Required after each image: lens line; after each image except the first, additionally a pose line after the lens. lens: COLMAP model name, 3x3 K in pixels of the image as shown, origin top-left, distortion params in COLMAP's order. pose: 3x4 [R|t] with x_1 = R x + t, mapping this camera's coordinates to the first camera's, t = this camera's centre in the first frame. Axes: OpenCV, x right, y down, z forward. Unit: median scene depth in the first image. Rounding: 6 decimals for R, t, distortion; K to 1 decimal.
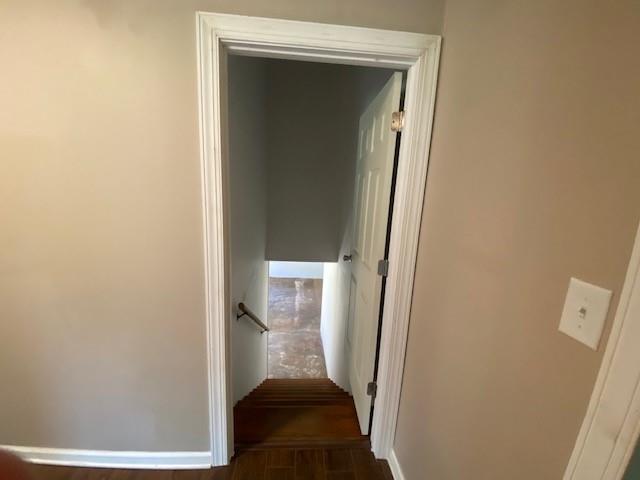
lens RADIAL K [[263.2, 0, 318.4], [0, 263.2, 235.5], [0, 0, 1]] dist [-0.004133, -0.002654]
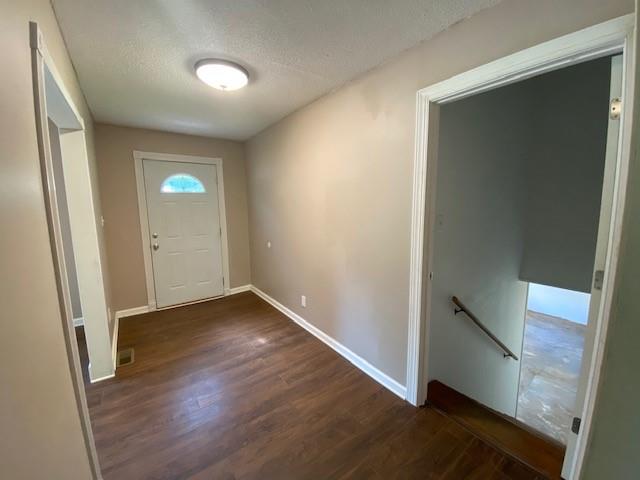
lens RADIAL K [[263.2, 0, 322.3], [0, 263.2, 238.3], [0, 0, 1]] dist [-0.004133, -0.002654]
pose [[0.542412, 0.057005, -0.838177, 0.196049], [-0.120768, 0.992624, -0.010644, 0.045124], [0.831387, 0.106998, 0.545295, -0.088901]]
